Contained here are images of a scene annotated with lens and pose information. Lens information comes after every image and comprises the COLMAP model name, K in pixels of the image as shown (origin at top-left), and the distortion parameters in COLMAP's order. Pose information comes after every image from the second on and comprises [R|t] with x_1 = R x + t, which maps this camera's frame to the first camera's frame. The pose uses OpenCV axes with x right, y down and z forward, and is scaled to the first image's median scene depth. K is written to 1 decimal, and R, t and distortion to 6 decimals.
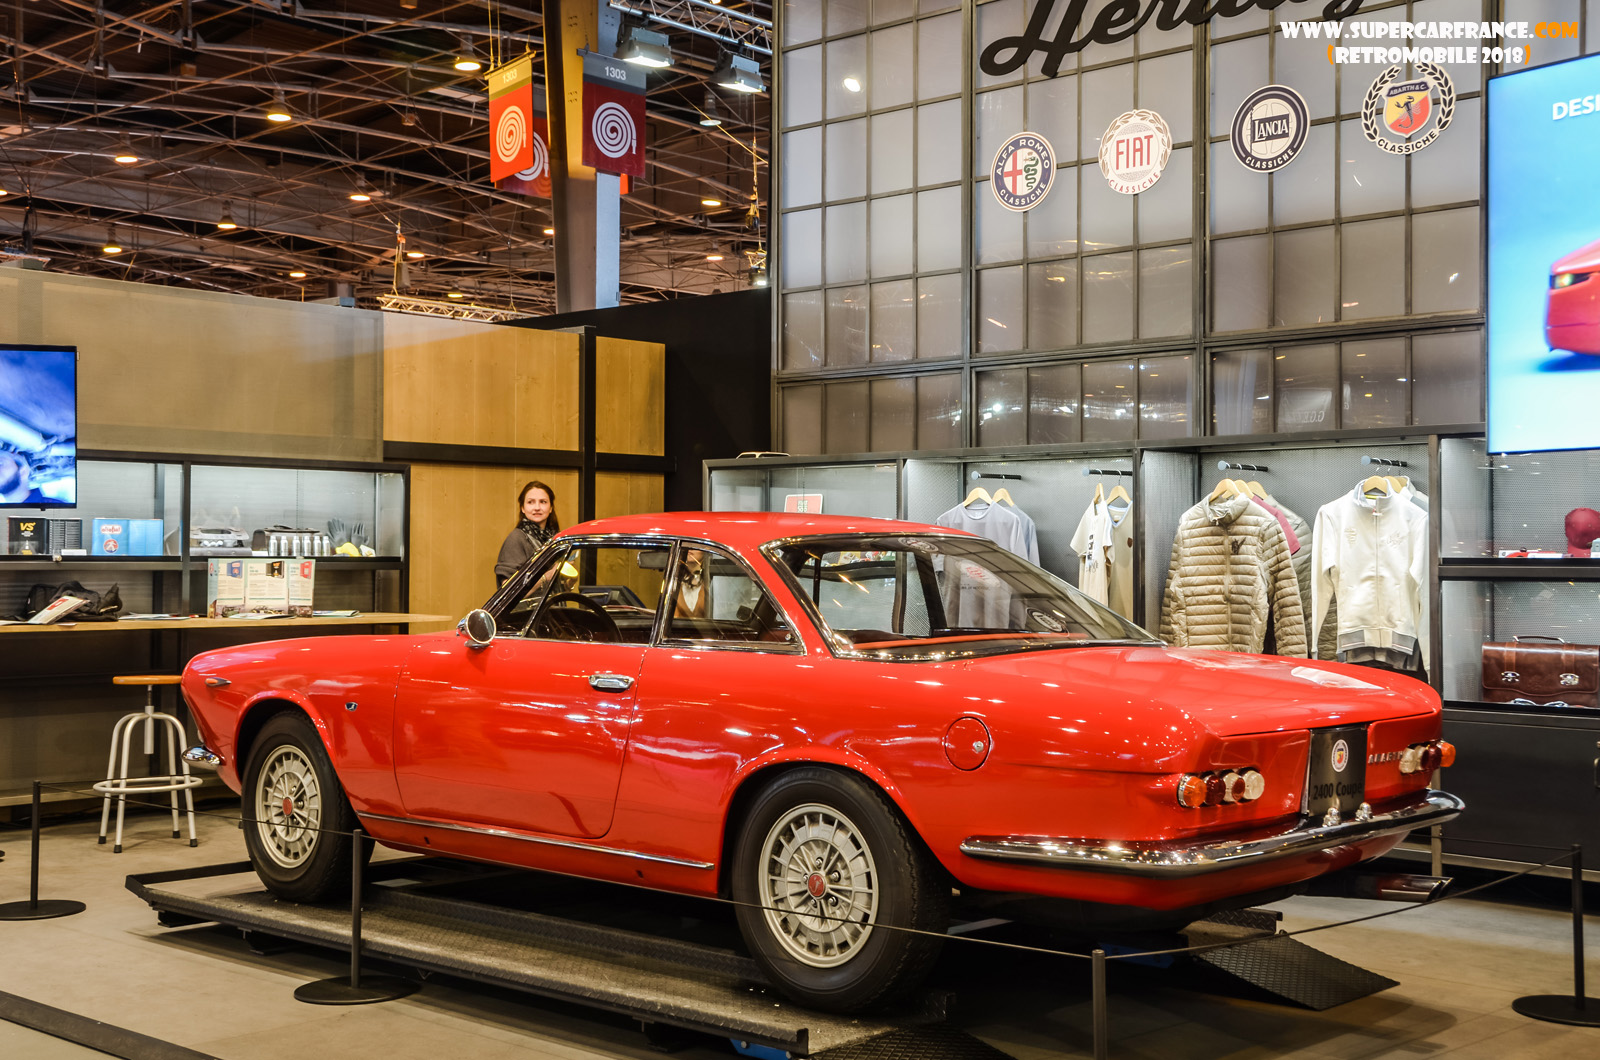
lens RADIAL K [[1914.2, 0, 790.6], [0, 1914.2, 529.6], [0, 0, 1]] dist [0.127786, 0.000000]
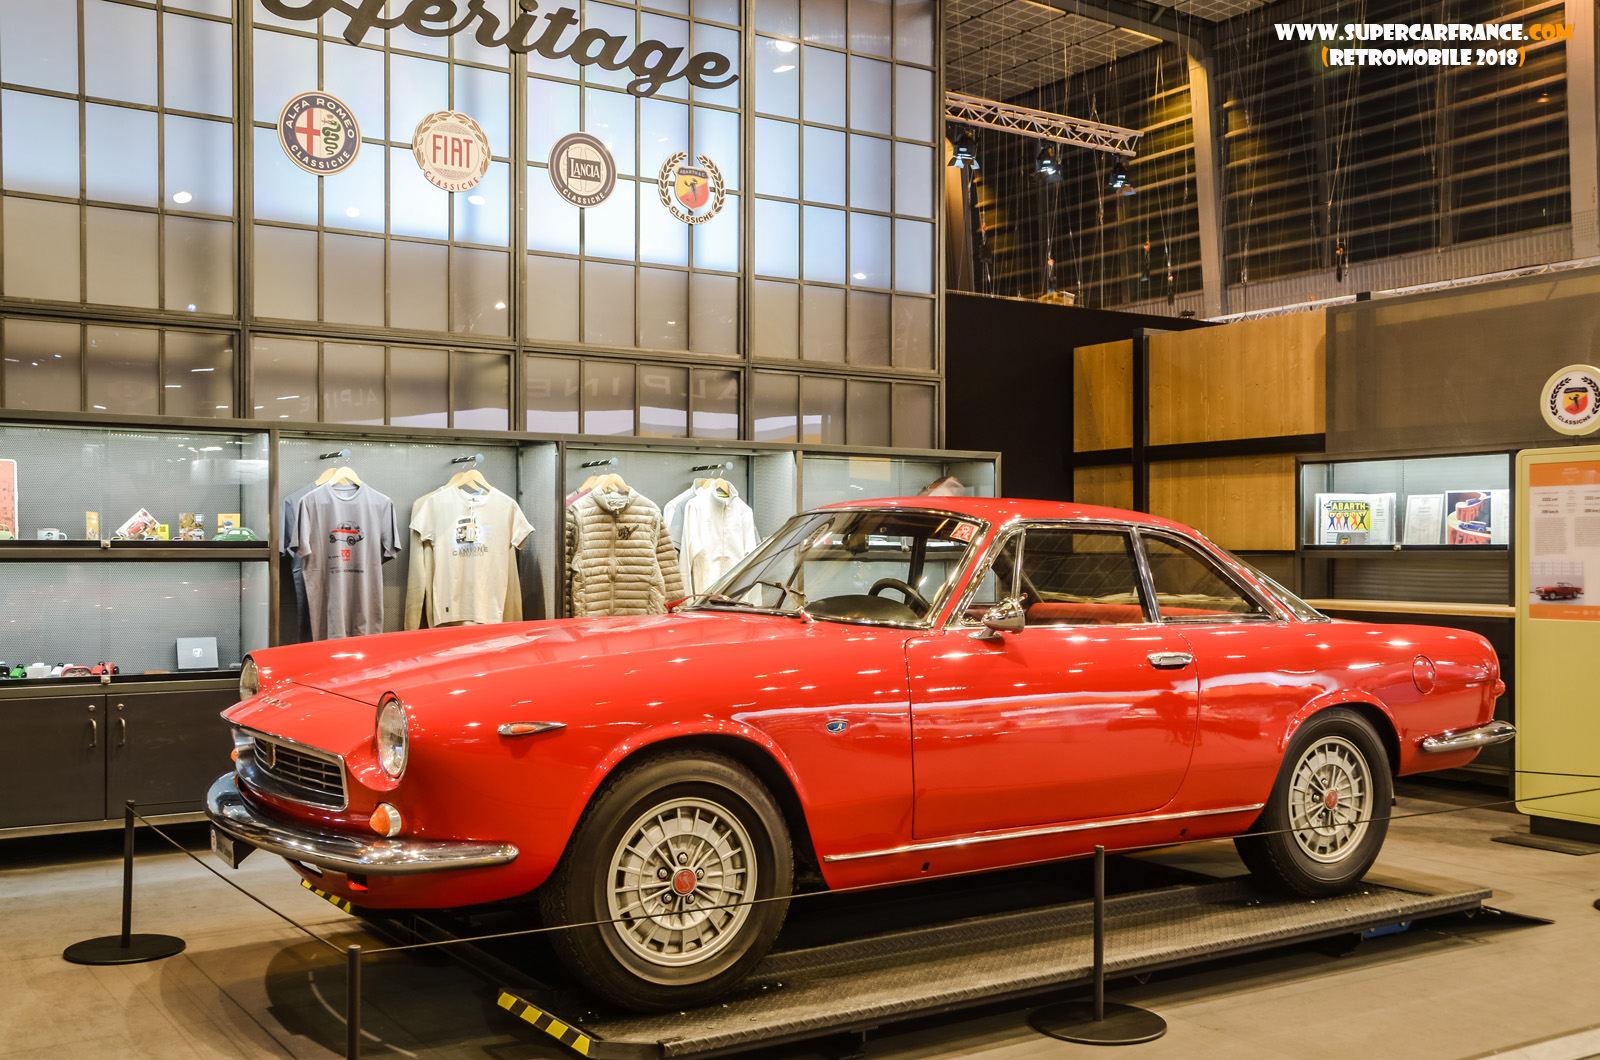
lens RADIAL K [[1669.2, 0, 792.8], [0, 1669.2, 532.8], [0, 0, 1]] dist [0.049305, 0.000000]
pose [[0.240768, 0.001588, 0.970581, -0.652694], [-0.015788, 0.999873, 0.002281, 0.004444], [-0.970454, -0.015873, 0.240762, 0.604234]]
